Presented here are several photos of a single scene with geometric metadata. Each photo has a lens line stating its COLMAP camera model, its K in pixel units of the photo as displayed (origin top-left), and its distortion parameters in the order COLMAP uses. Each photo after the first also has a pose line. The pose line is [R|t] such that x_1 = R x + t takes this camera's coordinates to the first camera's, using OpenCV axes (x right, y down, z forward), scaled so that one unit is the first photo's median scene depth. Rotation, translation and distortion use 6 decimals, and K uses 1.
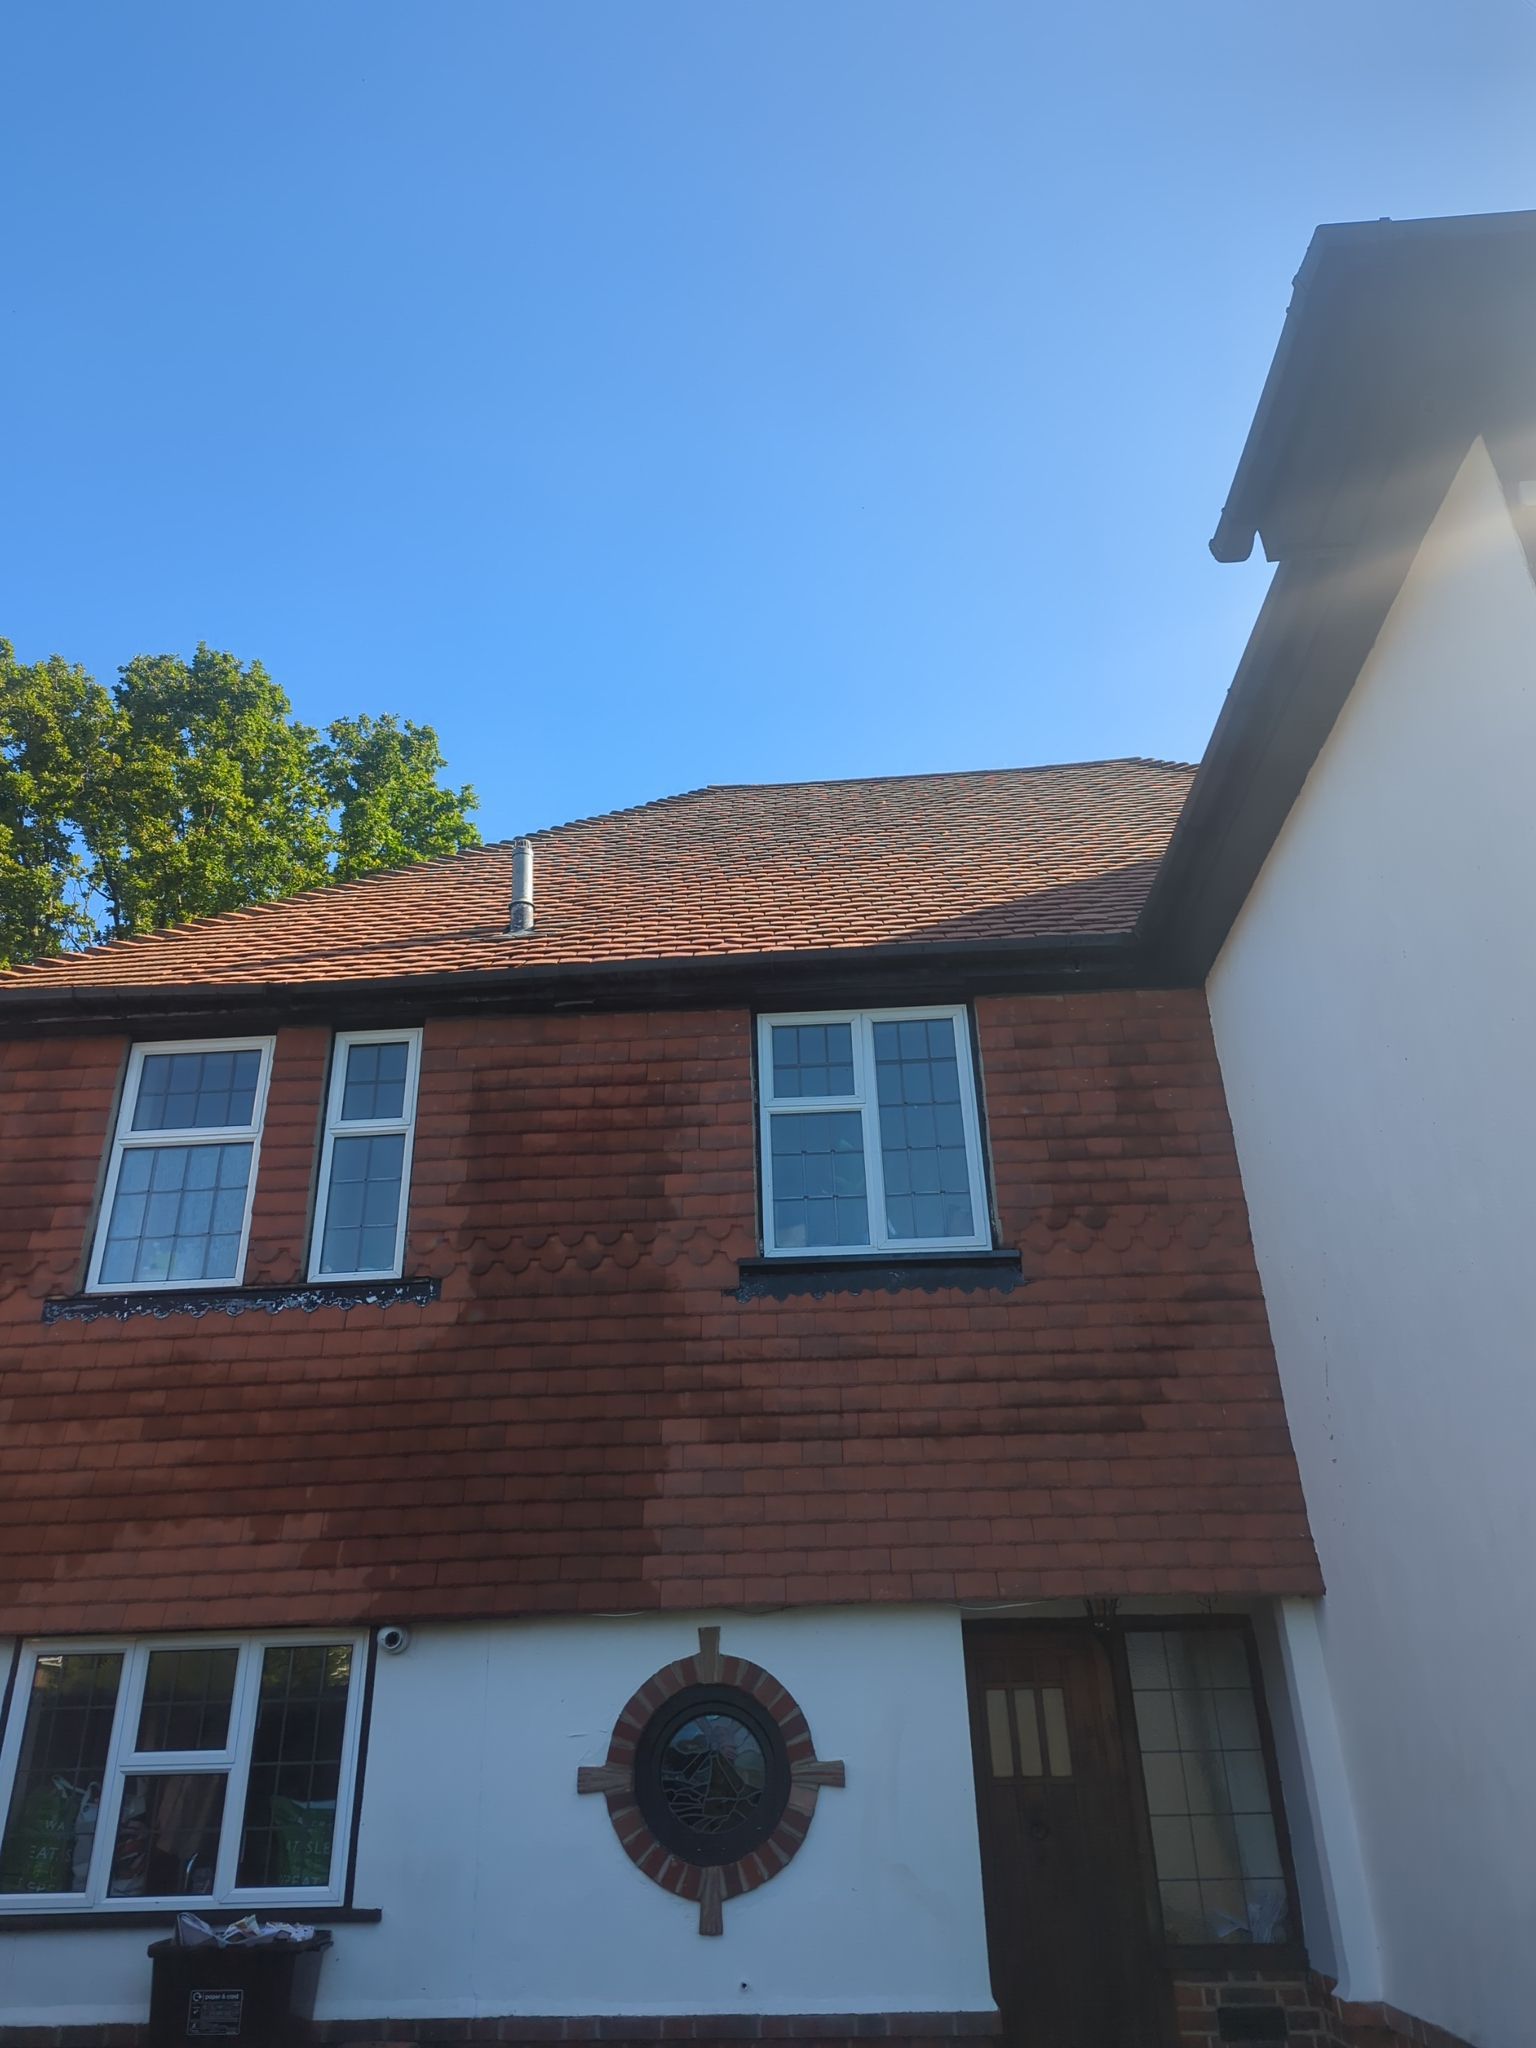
lens RADIAL K [[1498.5, 0, 755.7], [0, 1498.5, 1015.8], [0, 0, 1]] dist [0.079081, -0.056802]
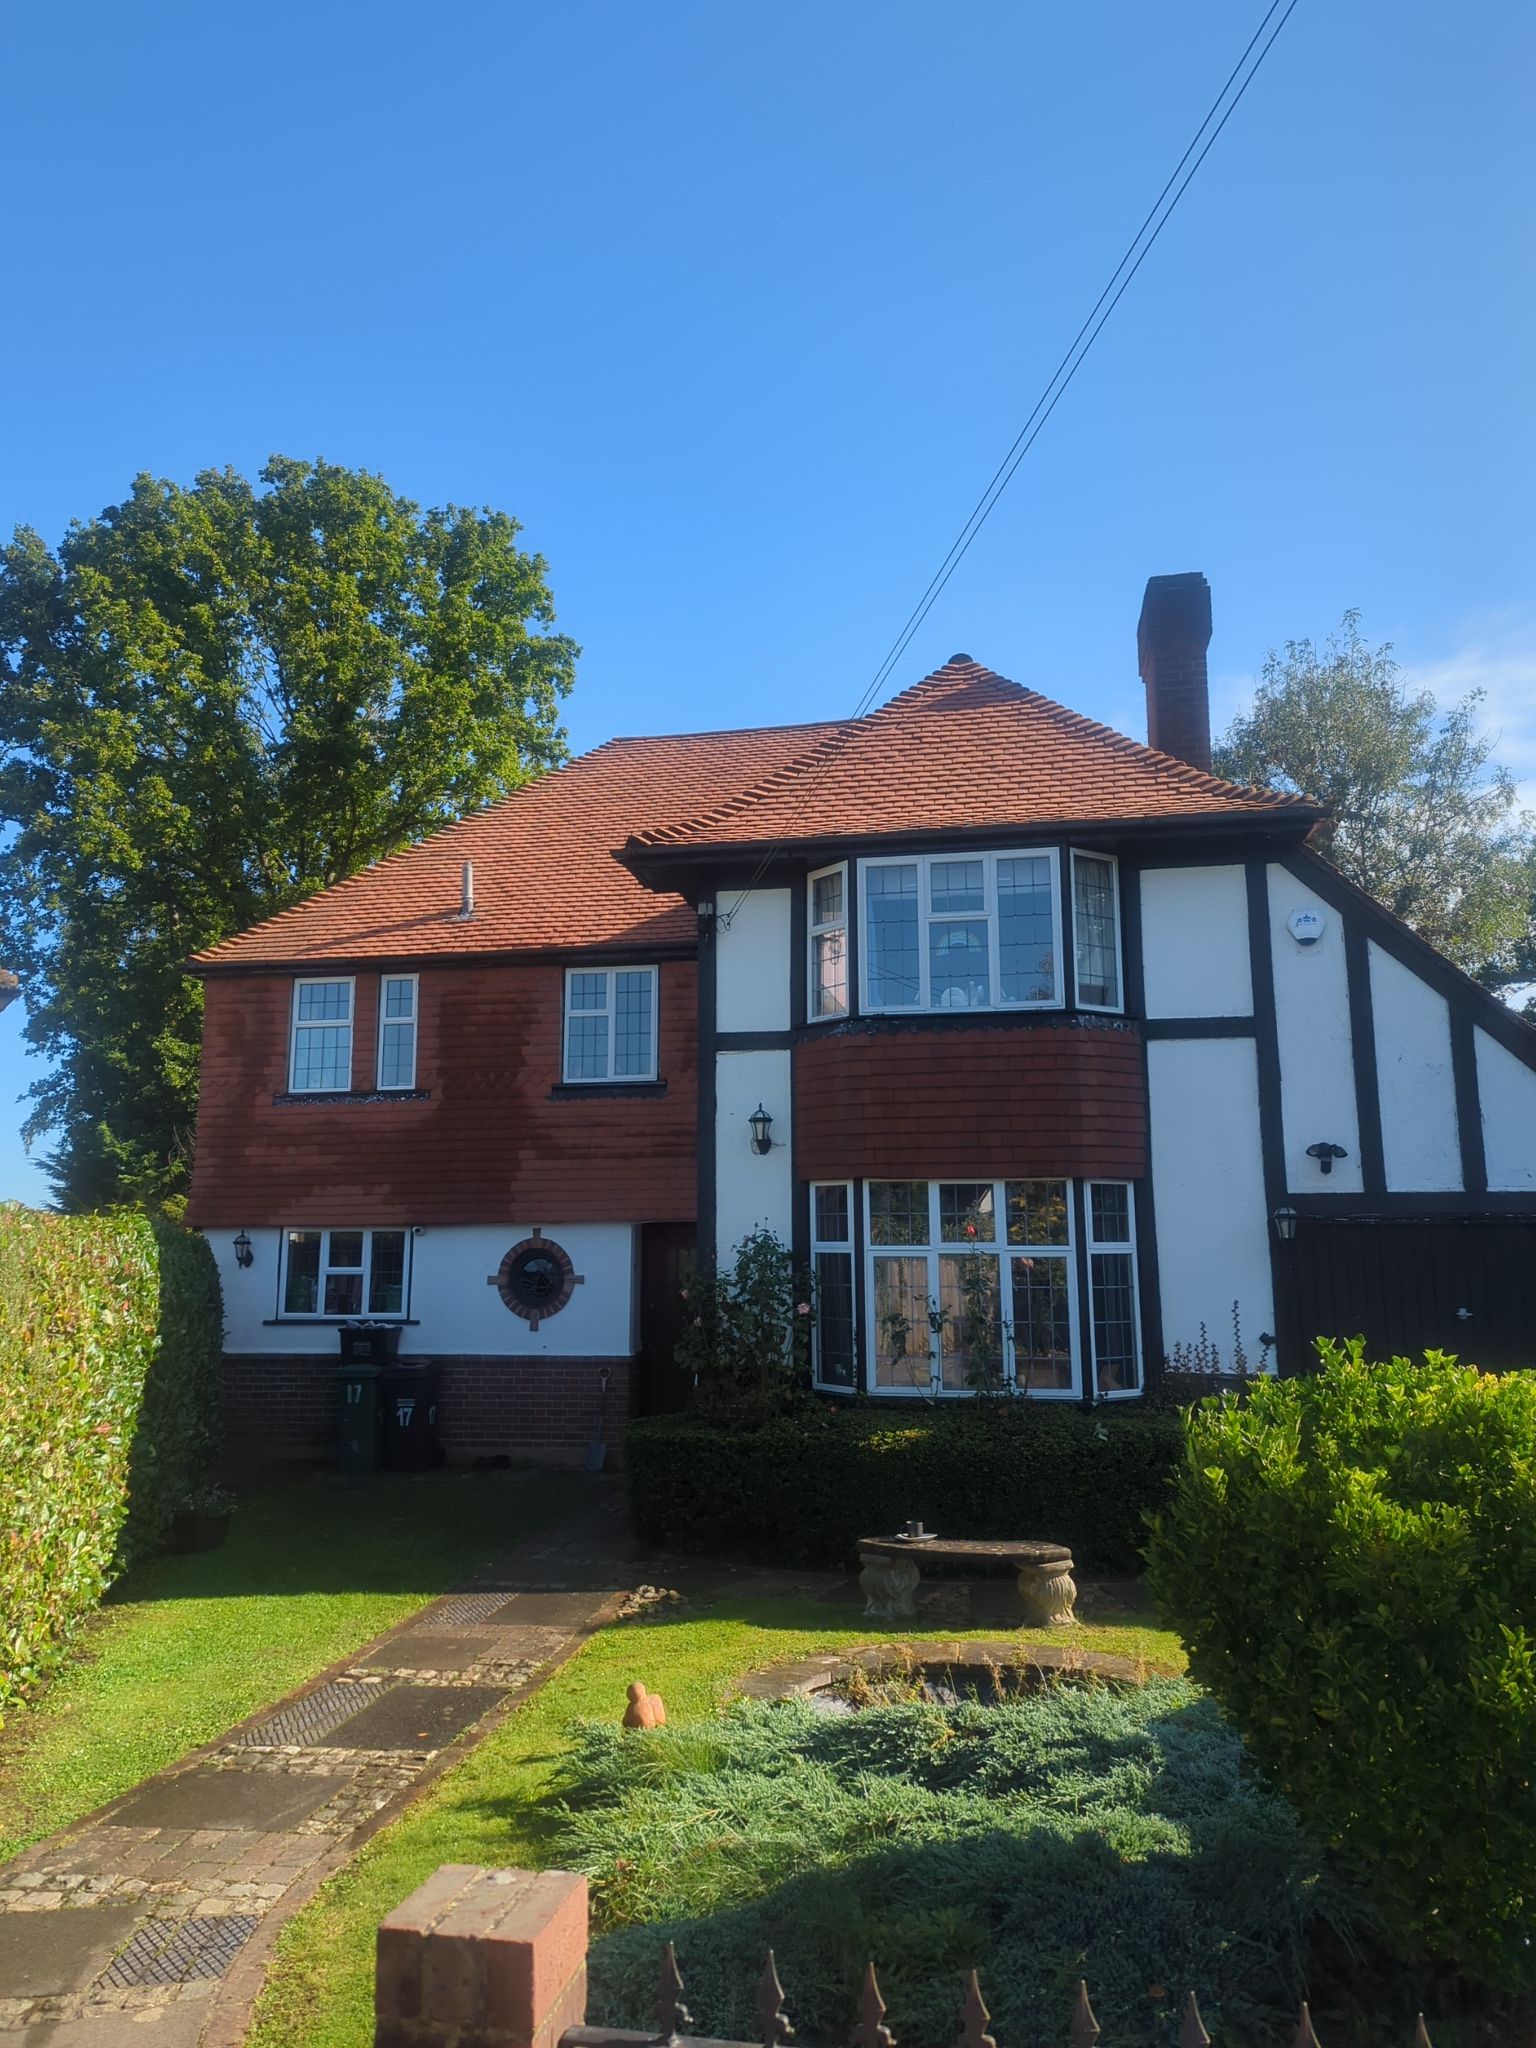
lens RADIAL K [[1498.5, 0, 755.7], [0, 1498.5, 1015.8], [0, 0, 1]] dist [0.079081, -0.056802]
pose [[0.992995, -0.003651, -0.118101, 0.596623], [0.036625, 0.959804, 0.278273, -0.595134], [0.112338, -0.280649, 0.953214, -1.201274]]
